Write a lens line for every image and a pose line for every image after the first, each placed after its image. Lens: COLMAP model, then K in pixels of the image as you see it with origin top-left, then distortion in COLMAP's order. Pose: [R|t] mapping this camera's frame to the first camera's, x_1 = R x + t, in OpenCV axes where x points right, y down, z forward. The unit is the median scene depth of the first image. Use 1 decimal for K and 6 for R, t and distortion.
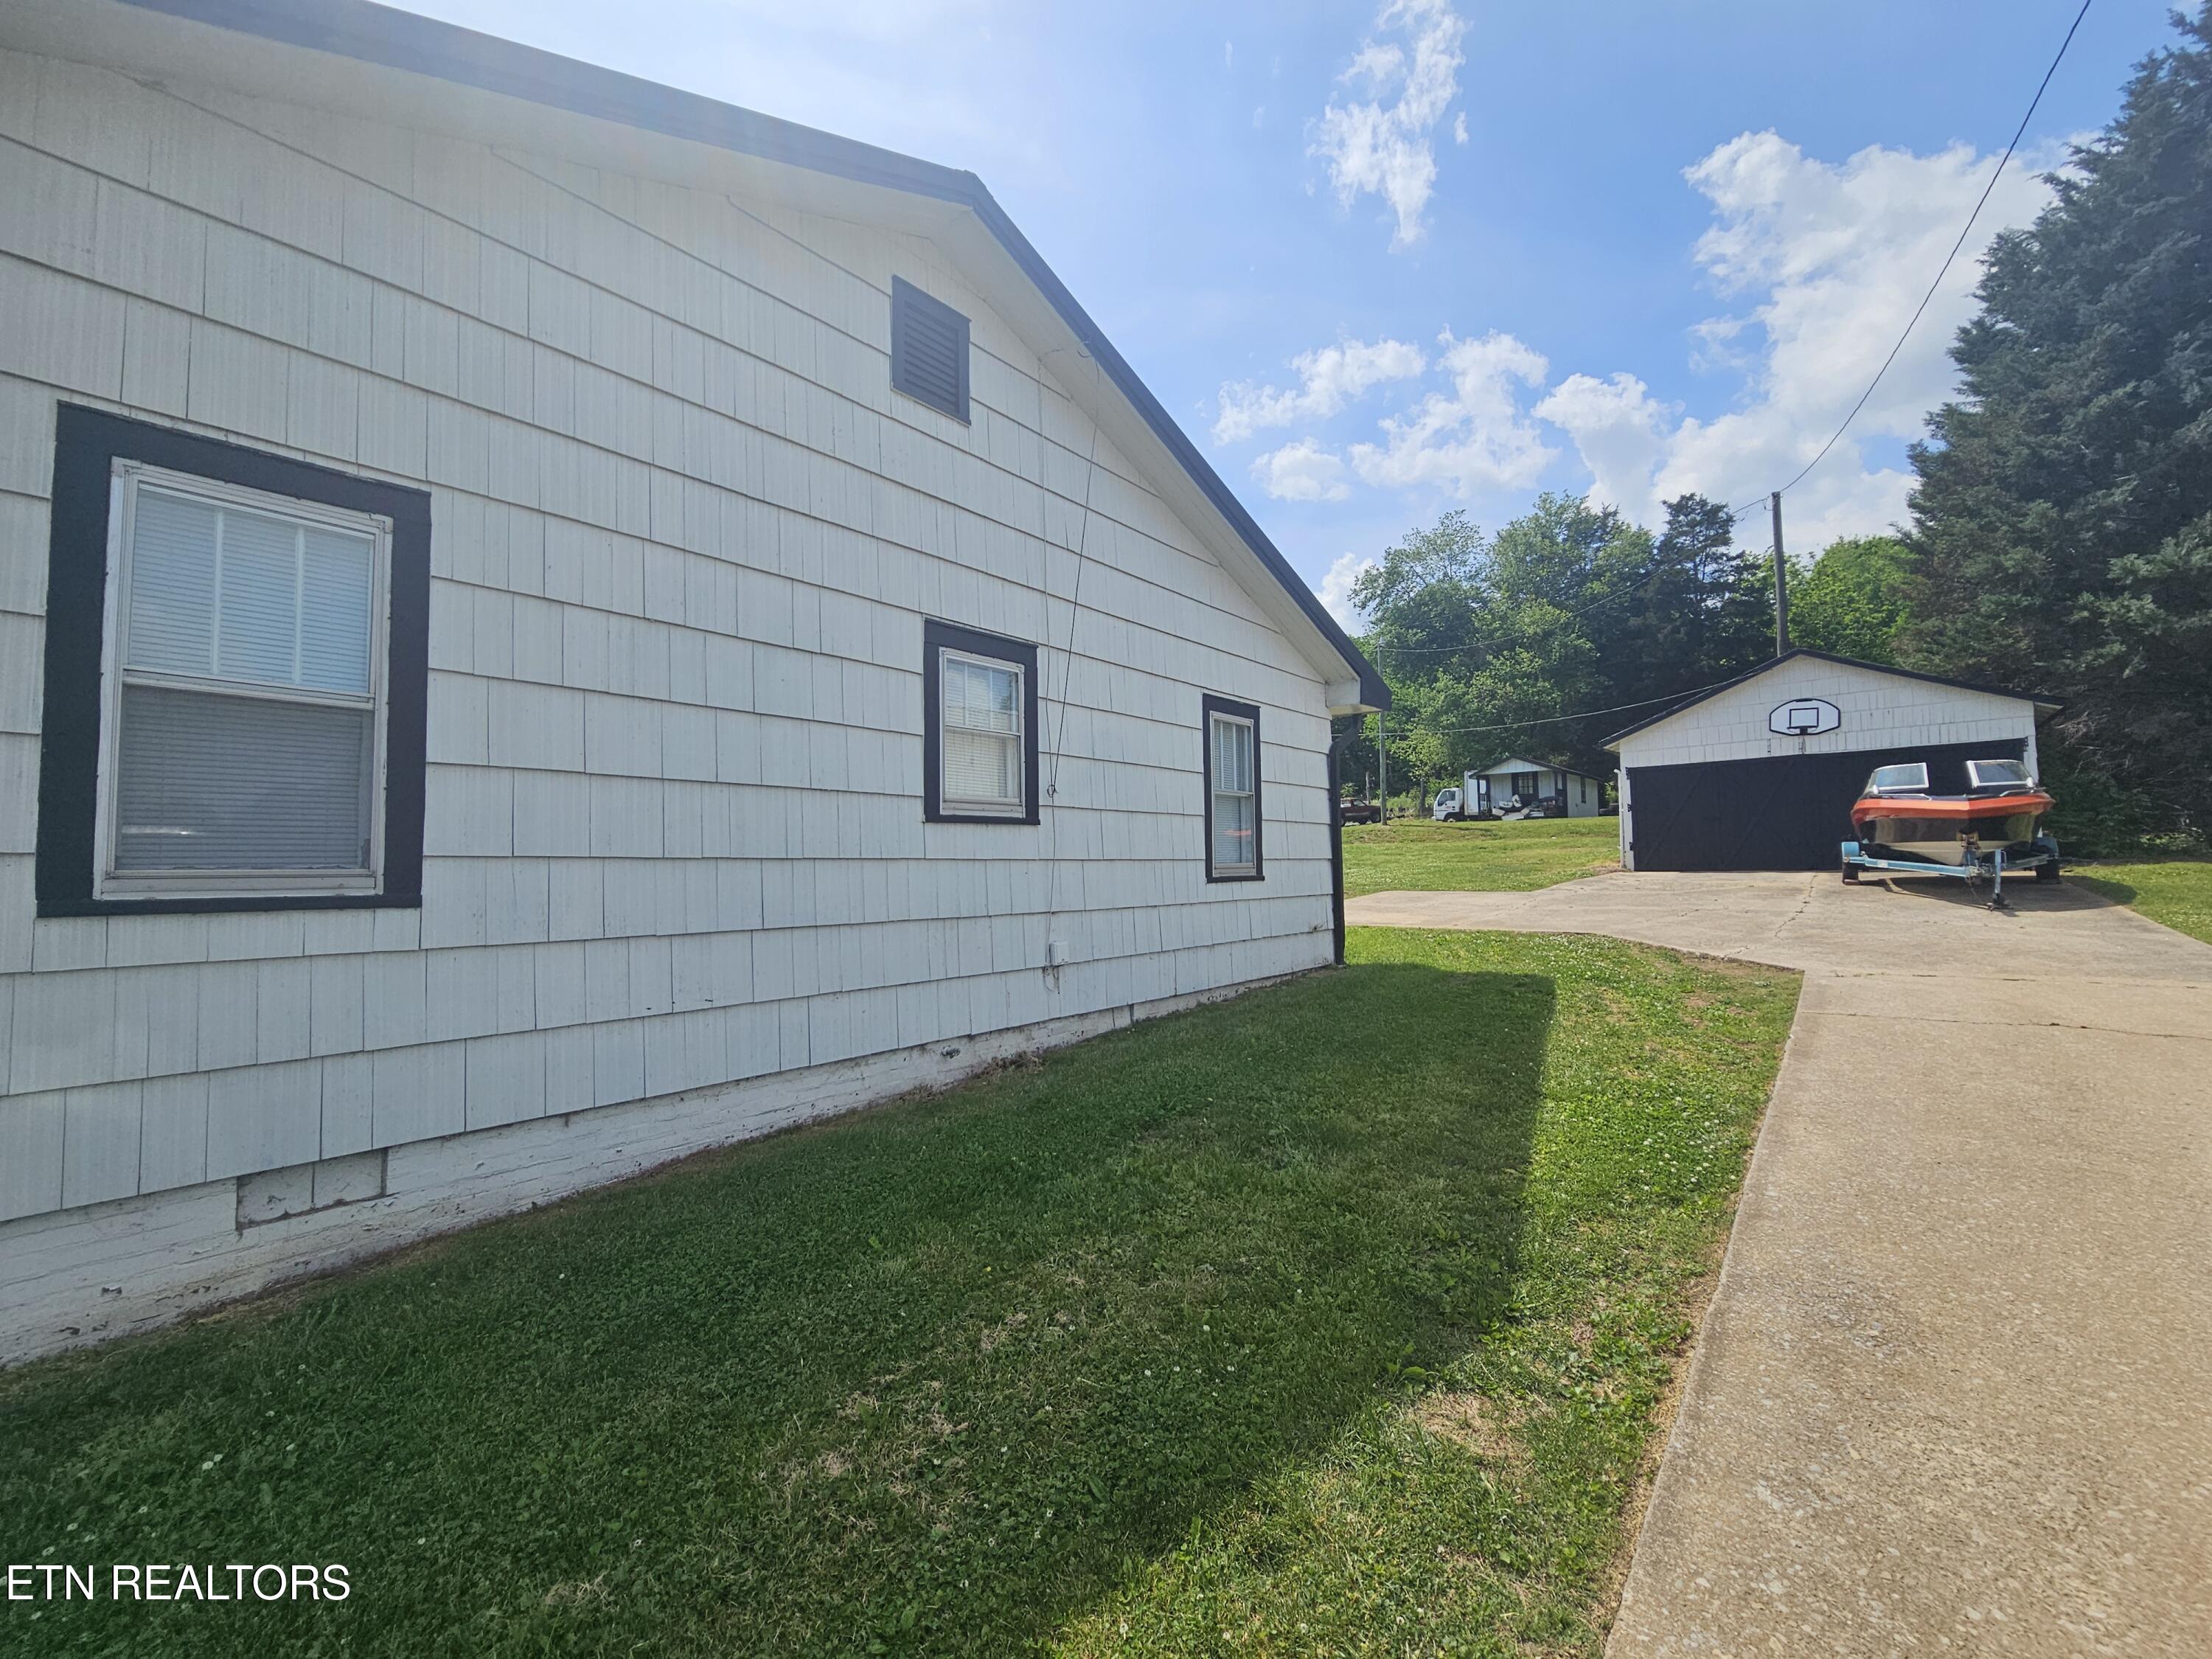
lens RADIAL K [[882.8, 0, 1139.2], [0, 882.8, 839.5], [0, 0, 1]] dist [0.002031, 0.000146]
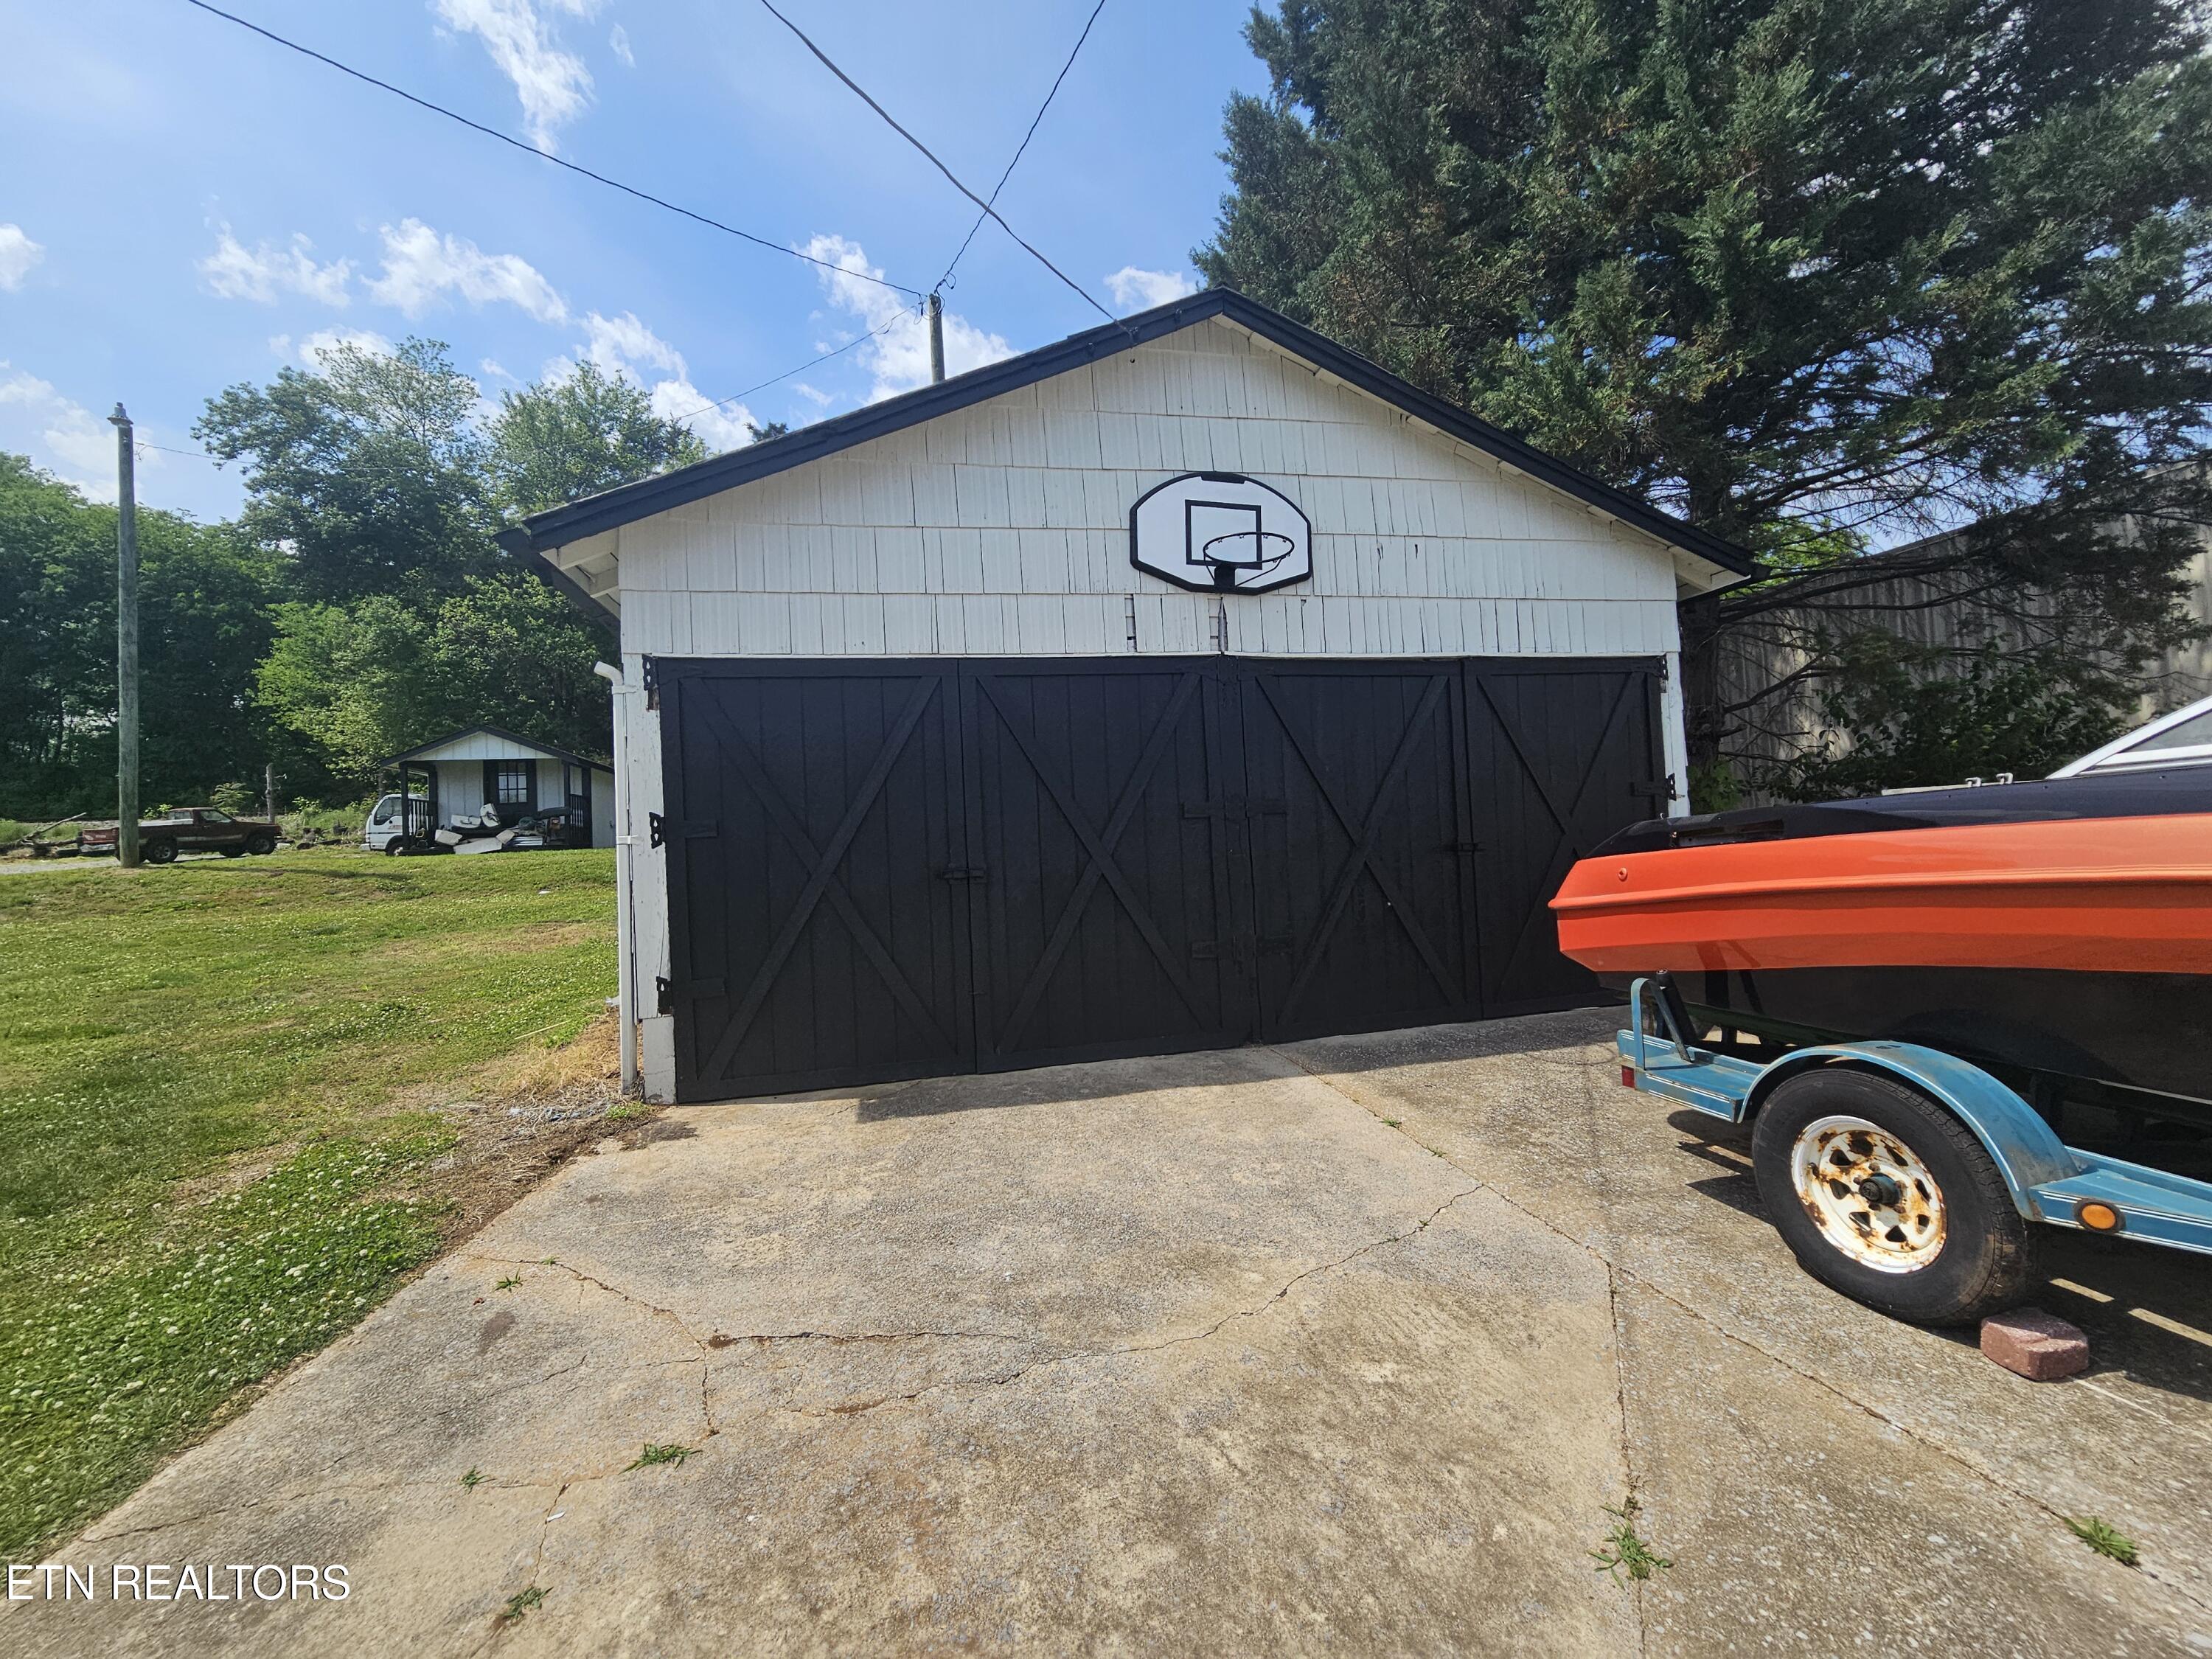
lens RADIAL K [[882.8, 0, 1139.2], [0, 882.8, 839.5], [0, 0, 1]] dist [0.002031, 0.000146]
pose [[0.579172, 0.008184, 0.815164, 0.339811], [0.015702, 0.999652, -0.021192, -0.019268], [-0.815054, 0.025073, 0.578842, 0.590305]]
